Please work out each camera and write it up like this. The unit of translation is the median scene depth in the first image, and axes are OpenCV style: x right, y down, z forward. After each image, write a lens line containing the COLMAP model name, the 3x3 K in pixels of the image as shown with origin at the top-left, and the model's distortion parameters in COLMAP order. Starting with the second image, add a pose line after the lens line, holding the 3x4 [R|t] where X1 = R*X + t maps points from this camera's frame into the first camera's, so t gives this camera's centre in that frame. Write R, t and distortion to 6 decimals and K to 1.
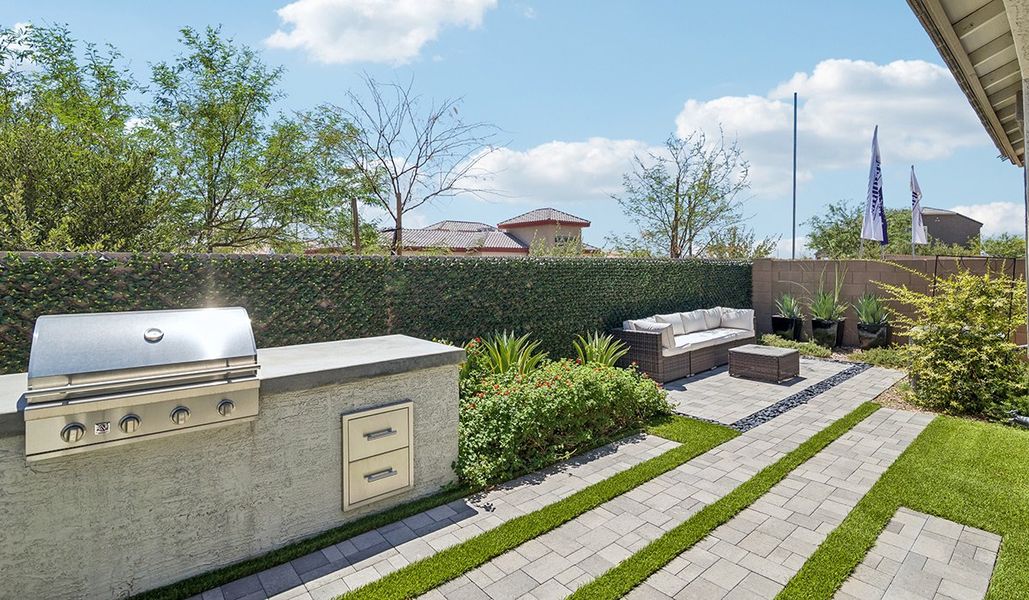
lens RADIAL K [[480.8, 0, 514.5], [0, 480.8, 270.2], [0, 0, 1]] dist [-0.002938, -0.000288]
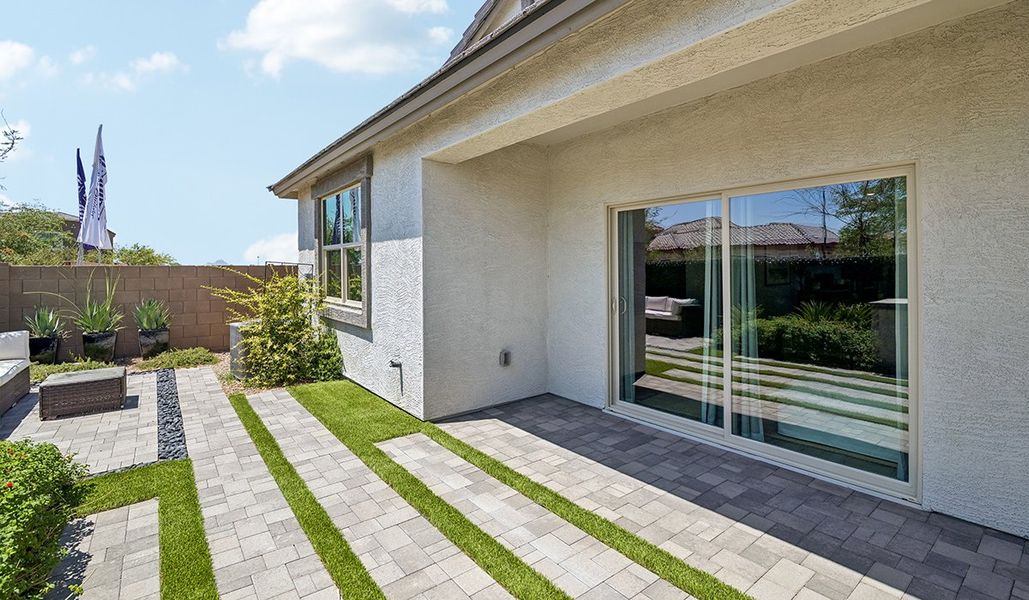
lens RADIAL K [[480.8, 0, 514.5], [0, 480.8, 270.2], [0, 0, 1]] dist [-0.002938, -0.000288]
pose [[0.054031, -0.002265, 0.998537, -0.451051], [0.019599, 0.999807, 0.001208, 0.004759], [-0.998347, 0.019505, 0.054065, 0.431878]]
